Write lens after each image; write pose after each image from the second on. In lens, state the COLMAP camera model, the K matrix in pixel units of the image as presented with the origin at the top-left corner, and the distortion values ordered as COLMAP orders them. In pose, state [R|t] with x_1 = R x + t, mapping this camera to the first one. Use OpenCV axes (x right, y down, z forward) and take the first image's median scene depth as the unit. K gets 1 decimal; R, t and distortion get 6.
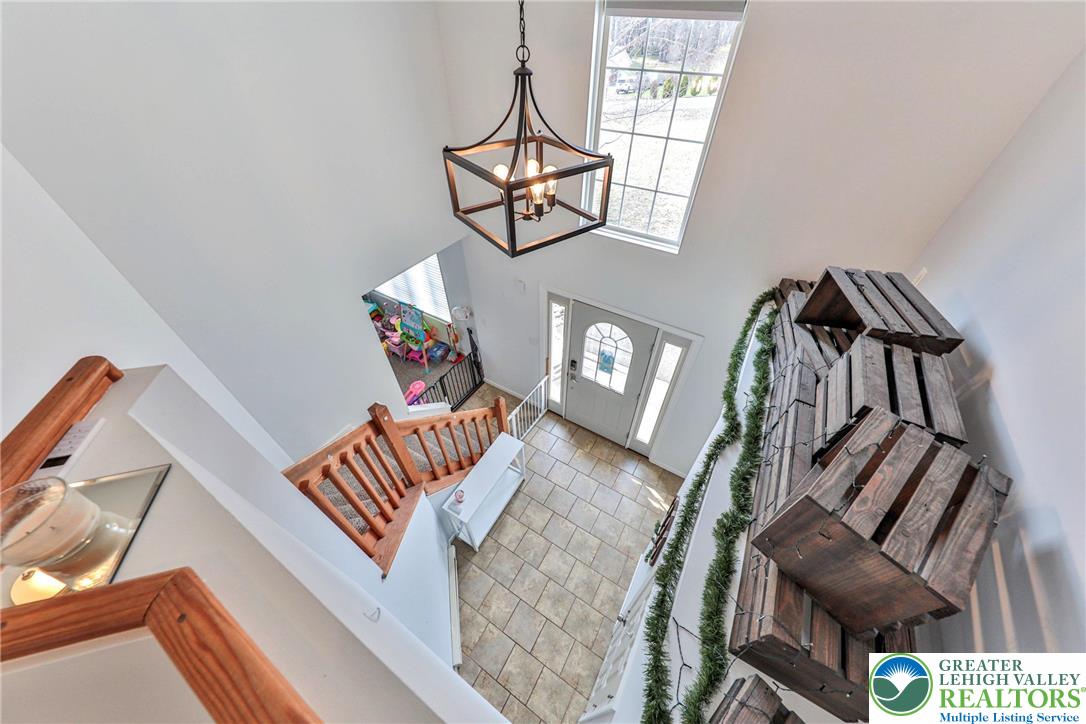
lens RADIAL K [[355.4, 0, 544.1], [0, 355.4, 361.1], [0, 0, 1]] dist [0.004393, -0.000056]
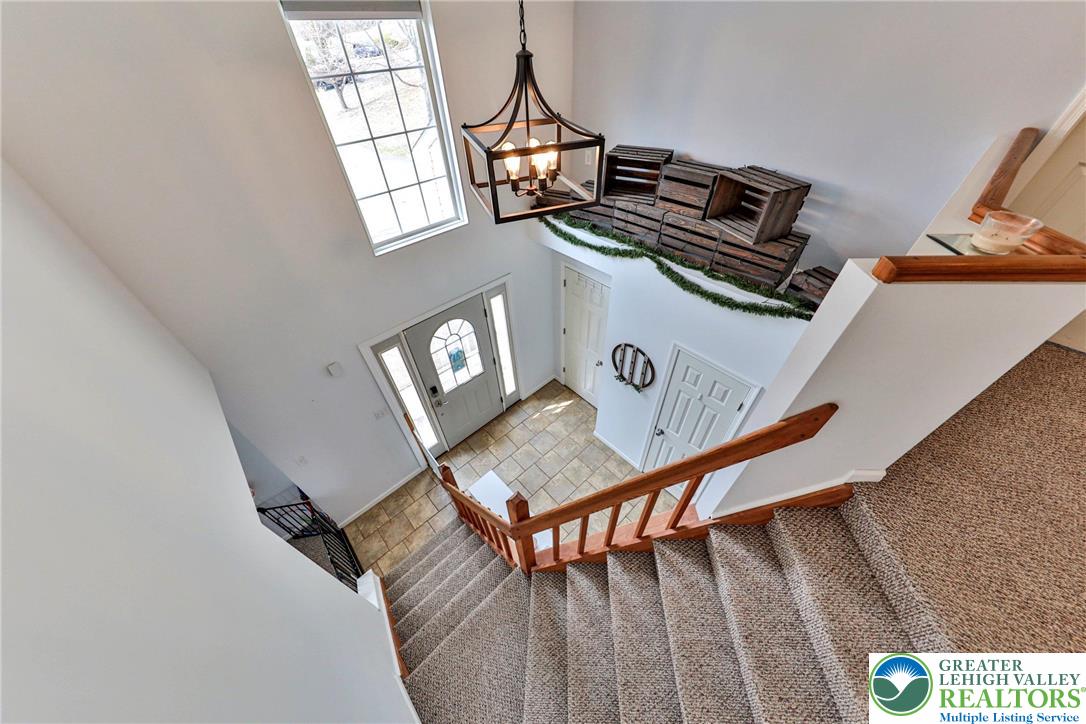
lens RADIAL K [[355.4, 0, 544.1], [0, 355.4, 361.1], [0, 0, 1]] dist [0.004393, -0.000056]
pose [[0.274566, -0.675608, 0.684228, -0.498656], [0.692299, 0.632729, 0.346953, -0.193895], [-0.667335, 0.378428, 0.641448, 0.215547]]
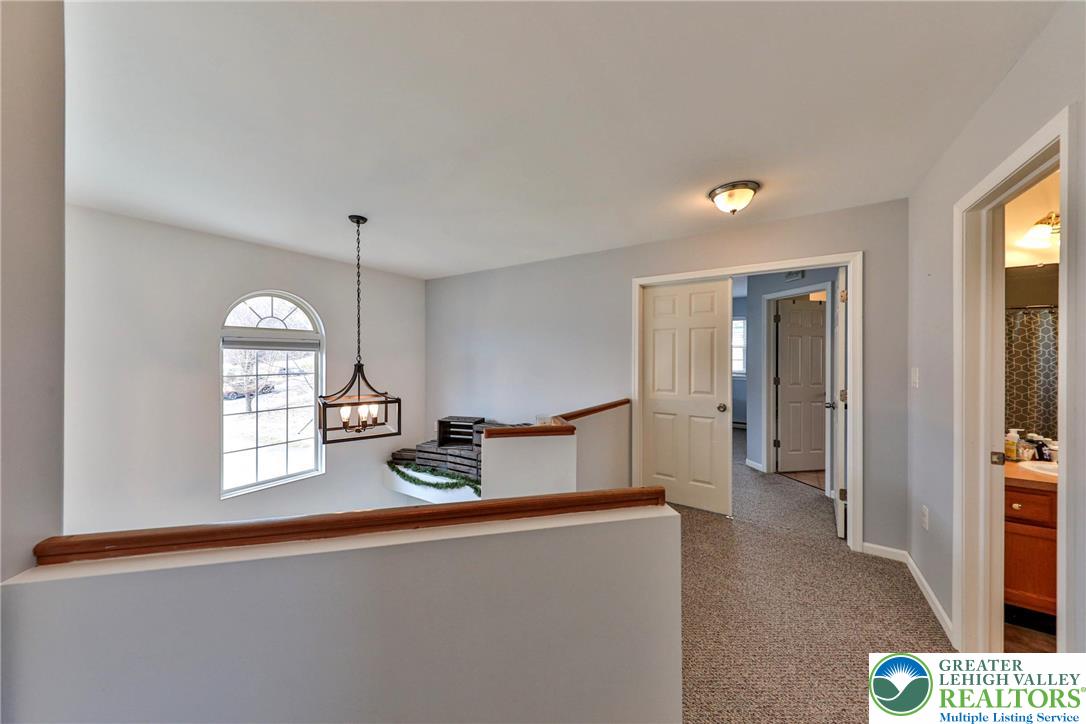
lens RADIAL K [[355.4, 0, 544.1], [0, 355.4, 361.1], [0, 0, 1]] dist [0.004393, -0.000056]
pose [[0.022556, -0.016480, 0.999610, -0.761544], [0.696380, 0.717663, -0.003882, -0.014615], [-0.717319, 0.696195, 0.027664, 0.044417]]
